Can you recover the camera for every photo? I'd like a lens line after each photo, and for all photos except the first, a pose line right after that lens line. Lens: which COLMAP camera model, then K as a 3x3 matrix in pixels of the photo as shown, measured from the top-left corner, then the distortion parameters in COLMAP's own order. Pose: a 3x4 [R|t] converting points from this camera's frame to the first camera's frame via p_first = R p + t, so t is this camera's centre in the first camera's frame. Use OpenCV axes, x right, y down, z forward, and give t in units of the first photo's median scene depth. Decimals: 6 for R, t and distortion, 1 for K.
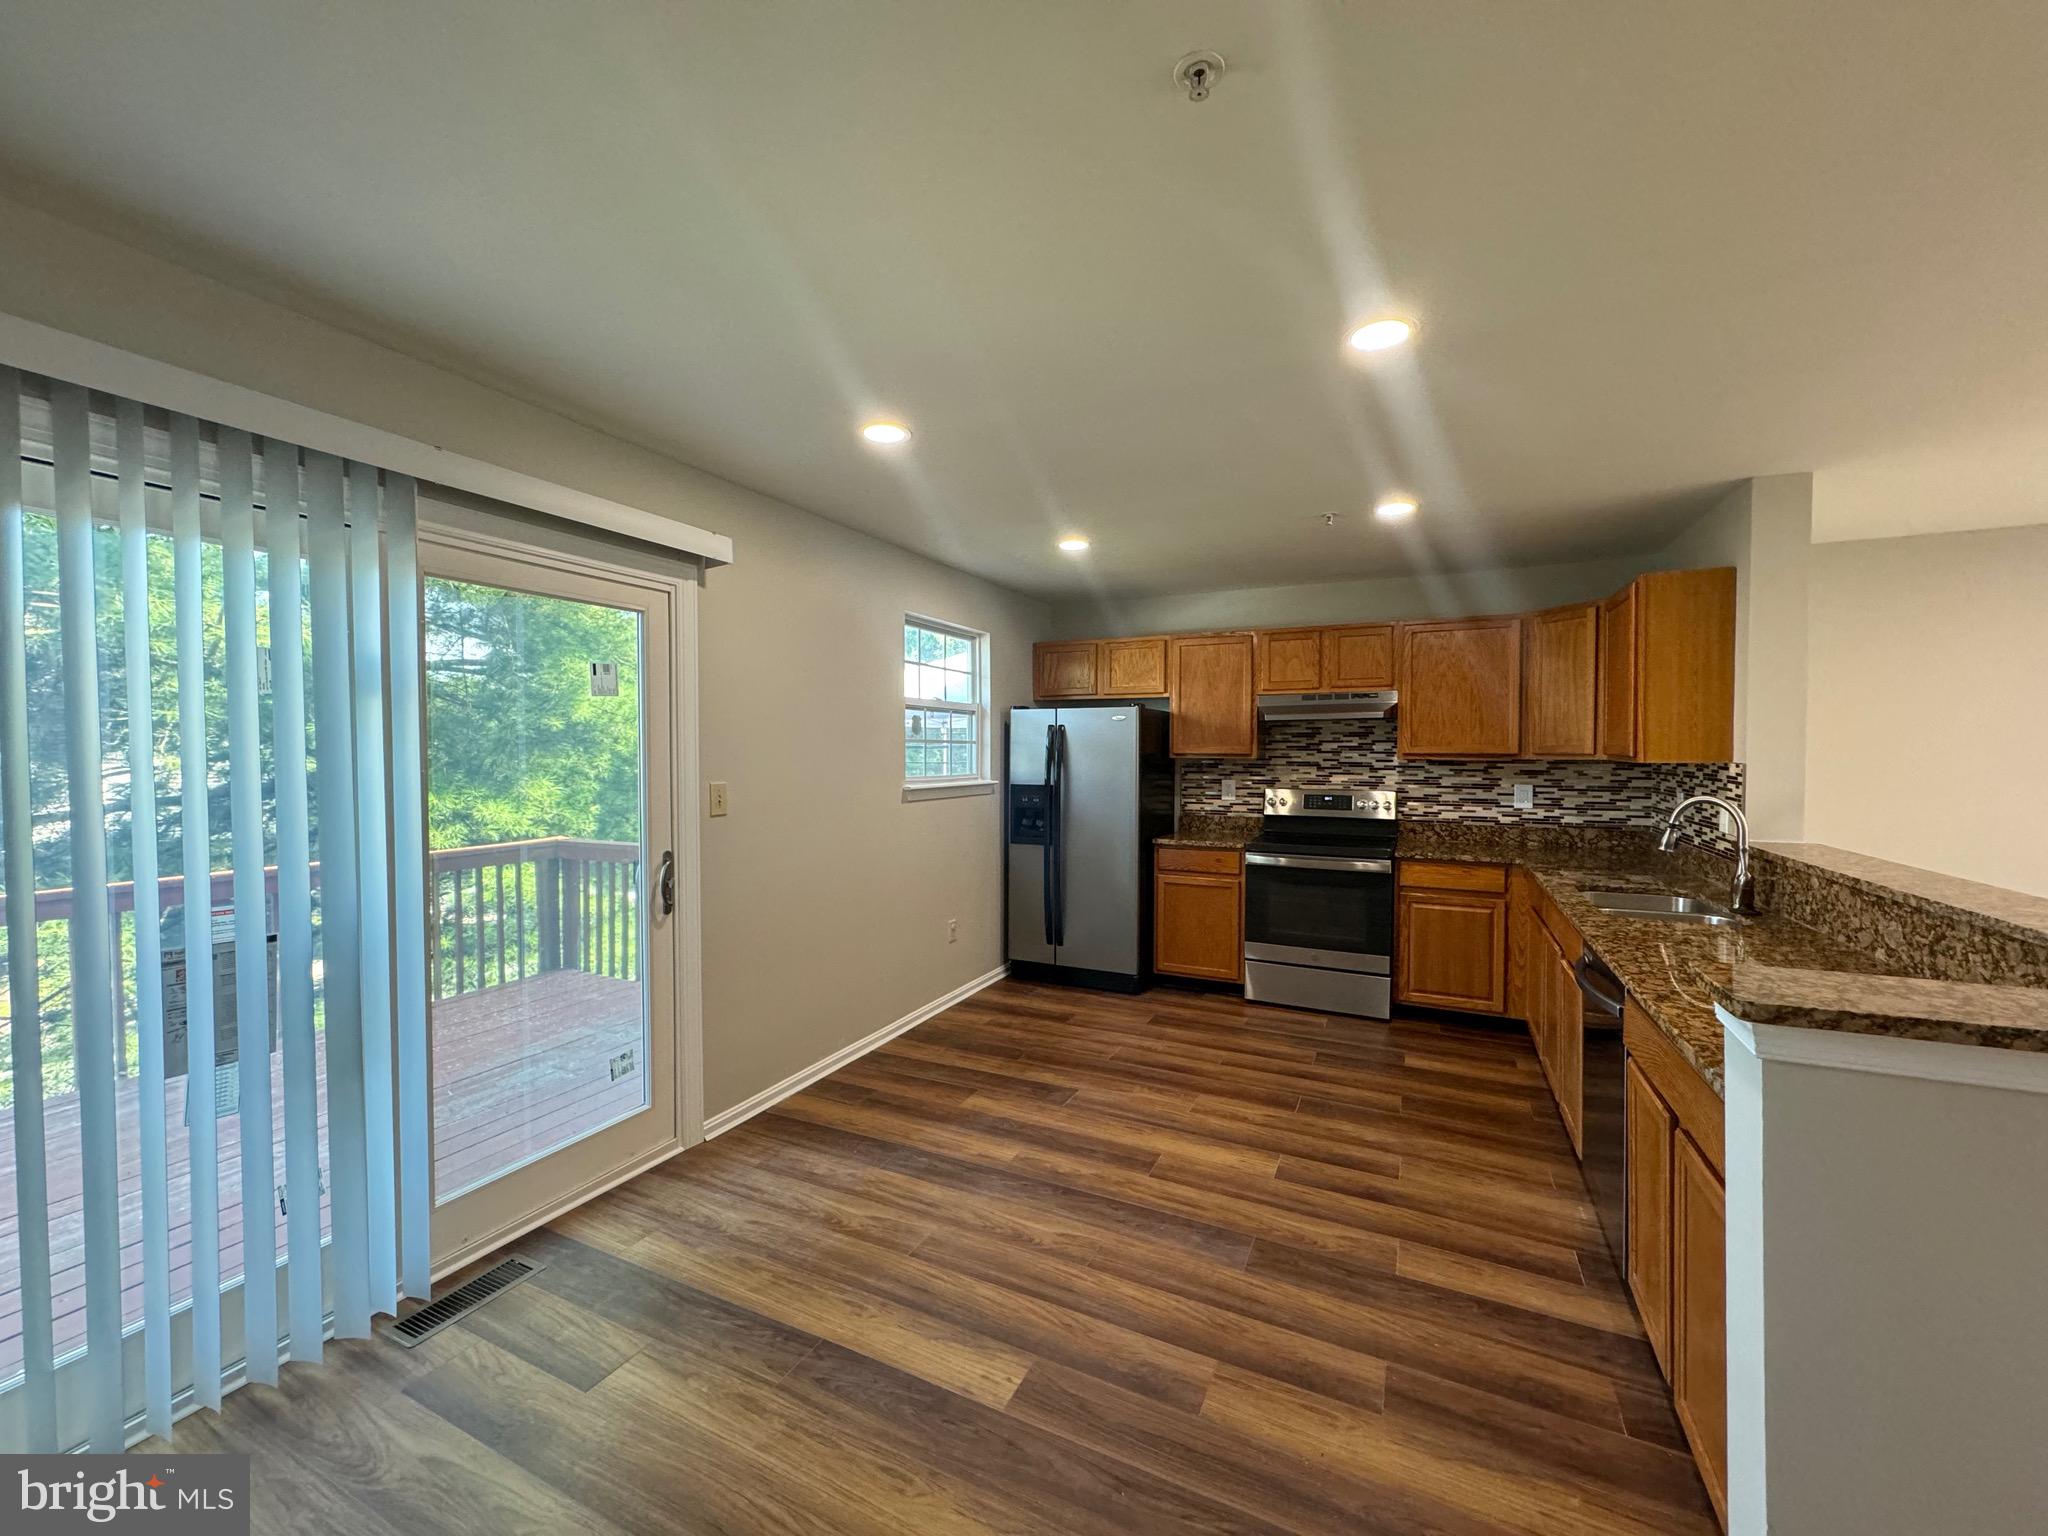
lens RADIAL K [[819.0, 0, 1024.0], [0, 819.0, 768.0], [0, 0, 1]] dist [0.001472, 0.000189]
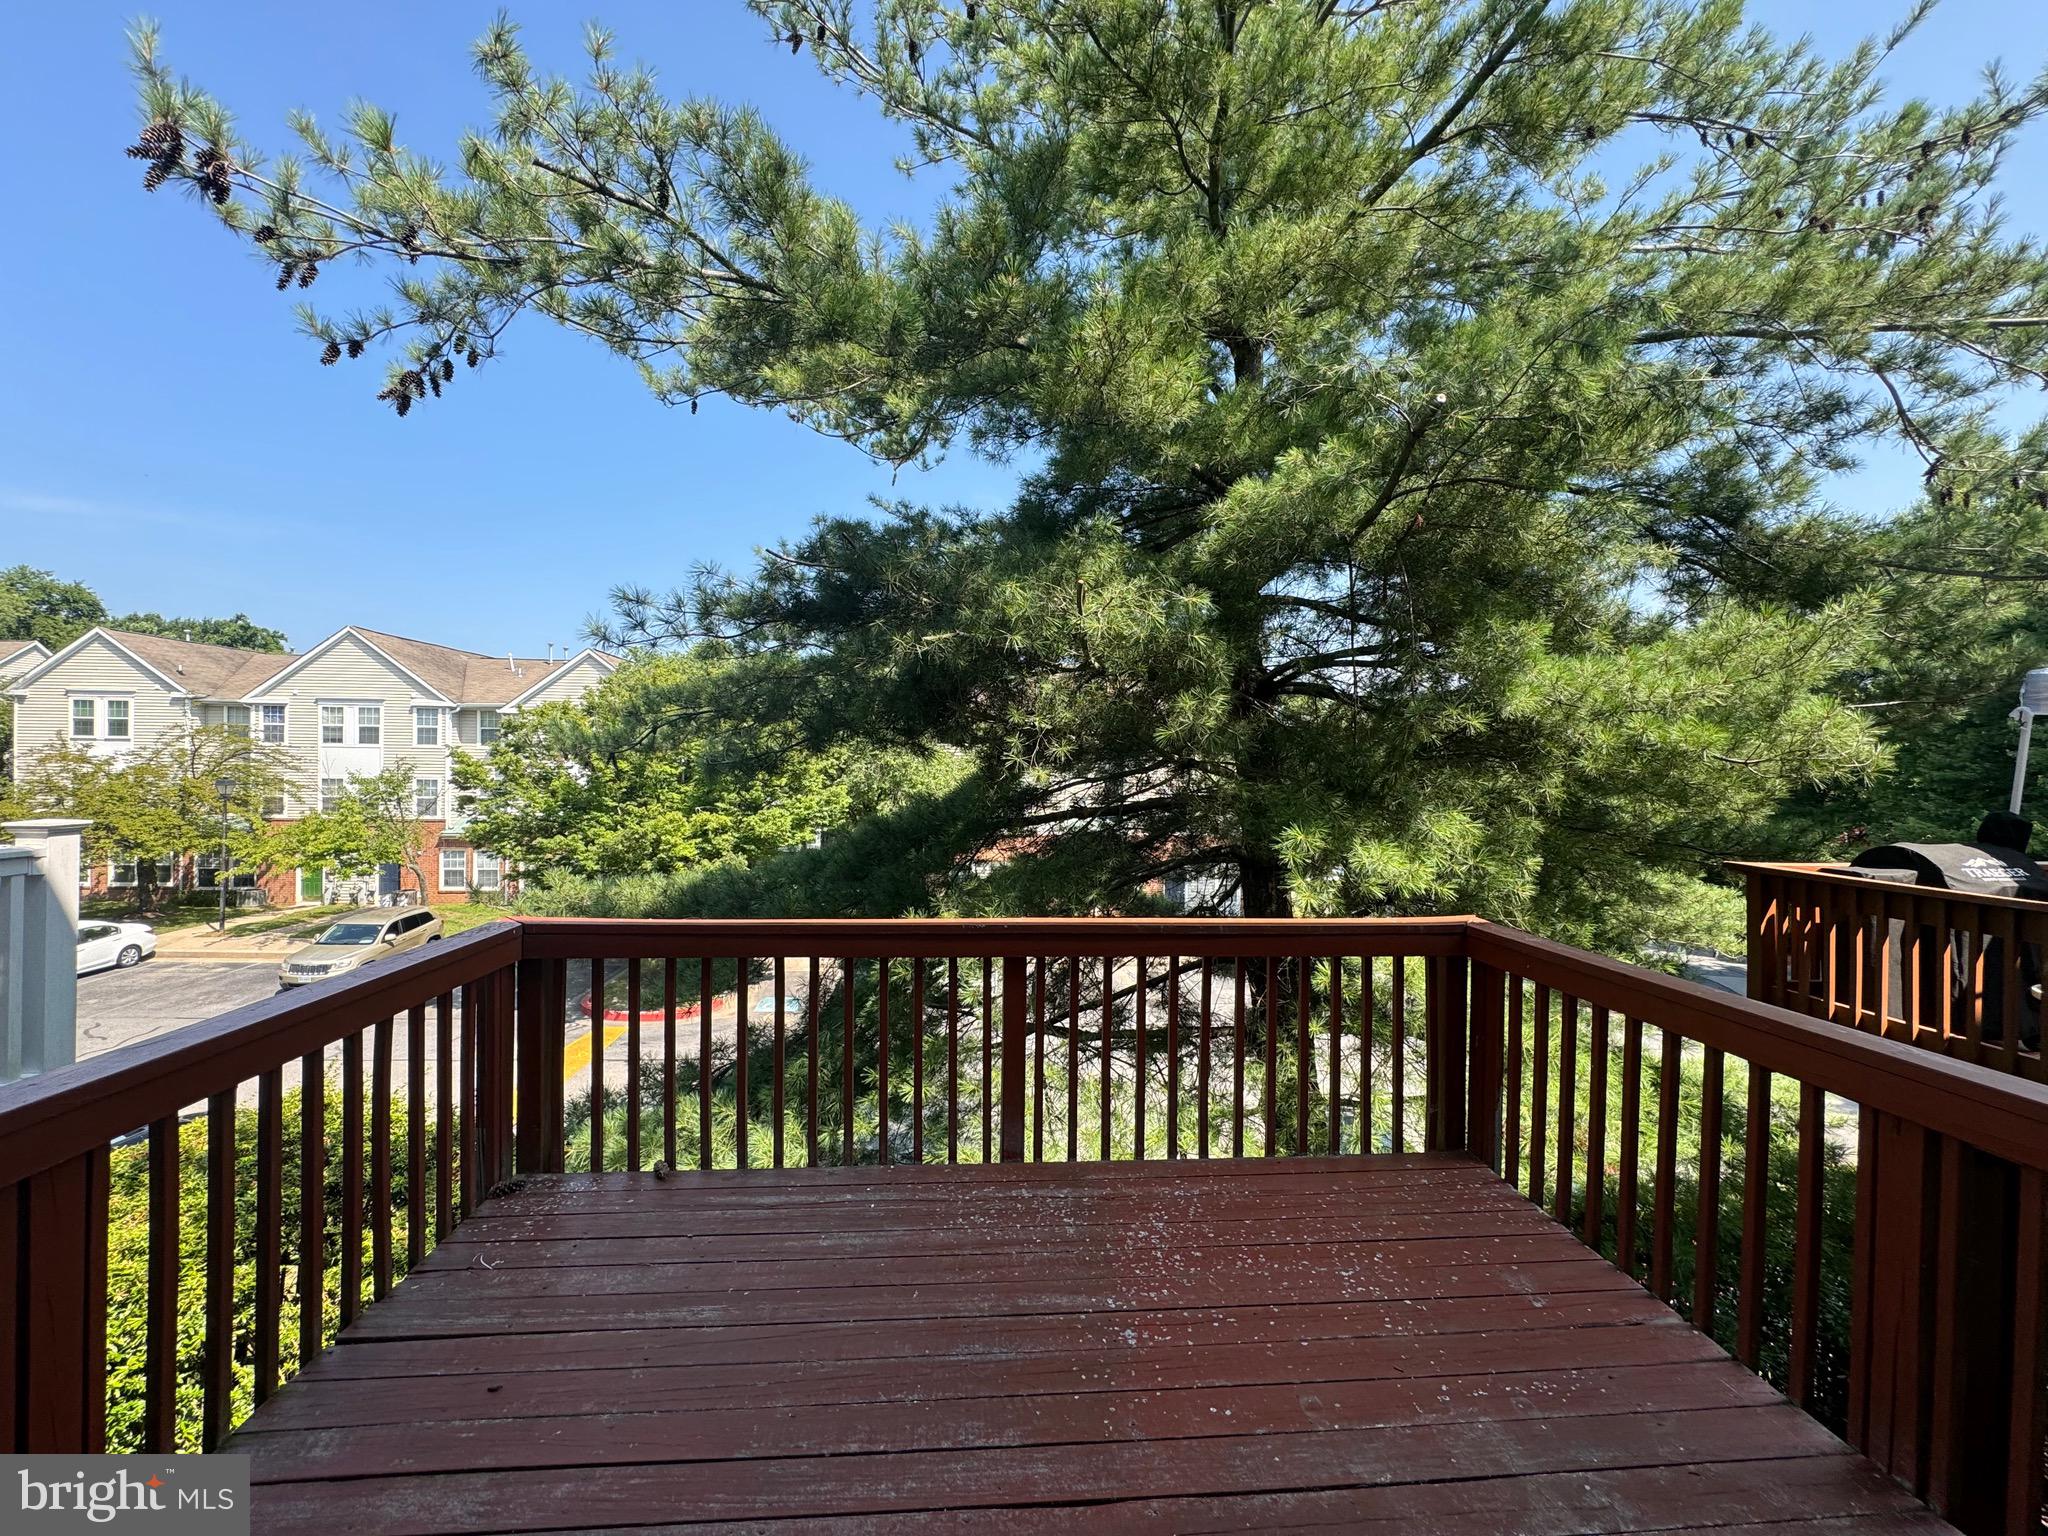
lens RADIAL K [[819.0, 0, 1024.0], [0, 819.0, 768.0], [0, 0, 1]] dist [0.001472, 0.000189]
pose [[0.508076, 0.012223, -0.861226, -0.309857], [-0.030597, 0.999524, -0.003865, -0.011375], [0.860769, 0.028315, 0.508208, 0.578759]]
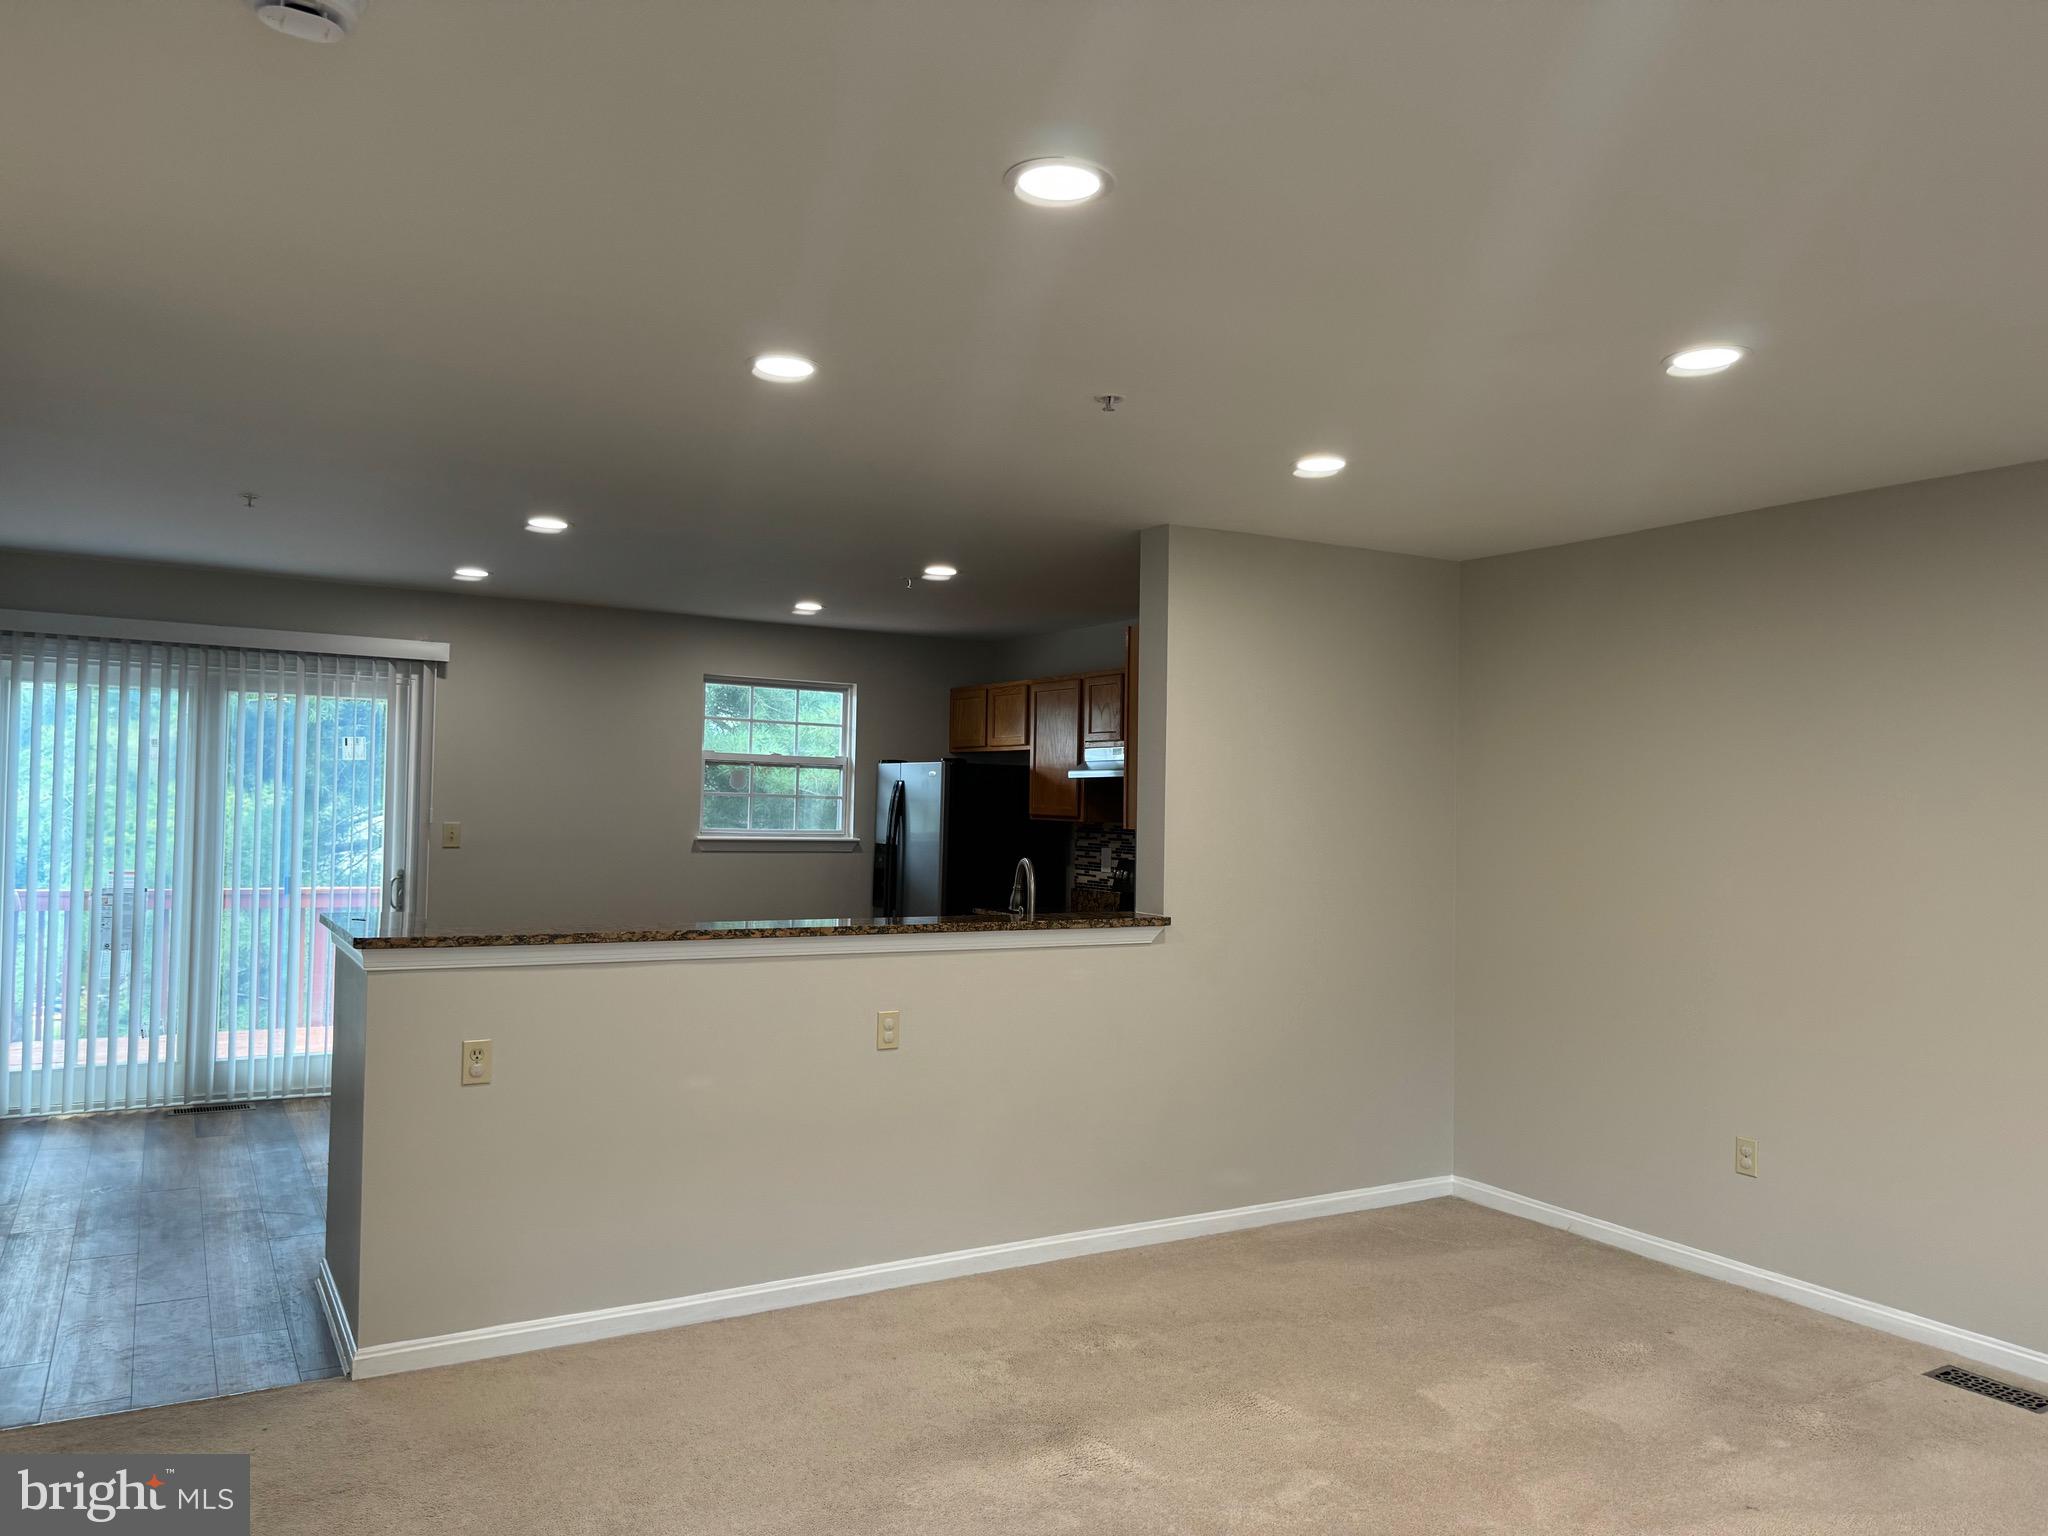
lens RADIAL K [[1420.7, 0, 1024.0], [0, 1420.7, 768.0], [0, 0, 1]] dist [0.127176, -0.204488]
pose [[0.836410, 0.002660, -0.548097, 1.173509], [-0.033739, 0.998342, -0.046641, 0.004699], [0.547064, 0.057504, 0.835113, -0.315209]]
